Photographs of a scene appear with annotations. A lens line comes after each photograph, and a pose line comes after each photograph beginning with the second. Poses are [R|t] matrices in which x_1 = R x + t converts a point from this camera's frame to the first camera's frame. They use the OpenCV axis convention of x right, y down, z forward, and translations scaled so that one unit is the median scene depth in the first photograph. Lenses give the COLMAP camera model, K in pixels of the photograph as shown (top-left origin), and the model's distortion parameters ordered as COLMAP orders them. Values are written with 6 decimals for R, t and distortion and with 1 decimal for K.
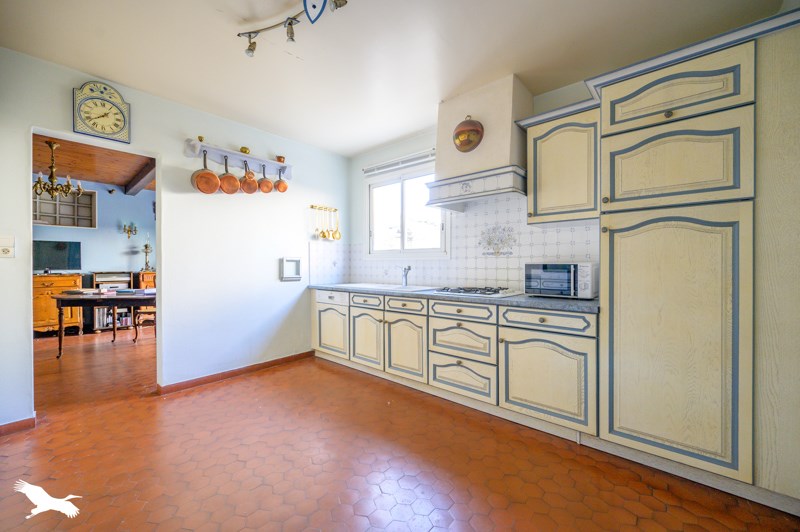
lens RADIAL K [[318.3, 0, 400.0], [0, 318.3, 265.9], [0, 0, 1]] dist [0.003780, 0.000054]
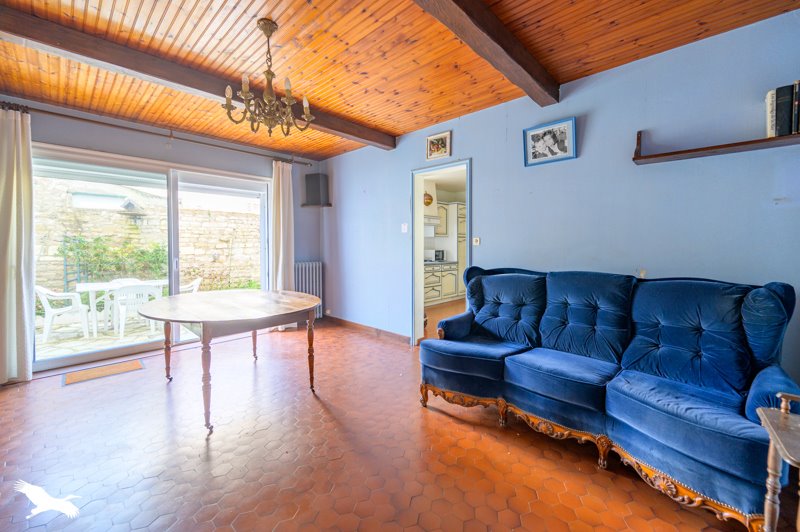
lens RADIAL K [[318.3, 0, 401.8], [0, 318.3, 248.4], [0, 0, 1]] dist [0.003780, 0.000054]
pose [[0.023715, -0.019212, 0.999534, -2.449405], [0.000264, 0.999815, 0.019211, -0.073425], [-0.999719, -0.000192, 0.023715, 1.219550]]
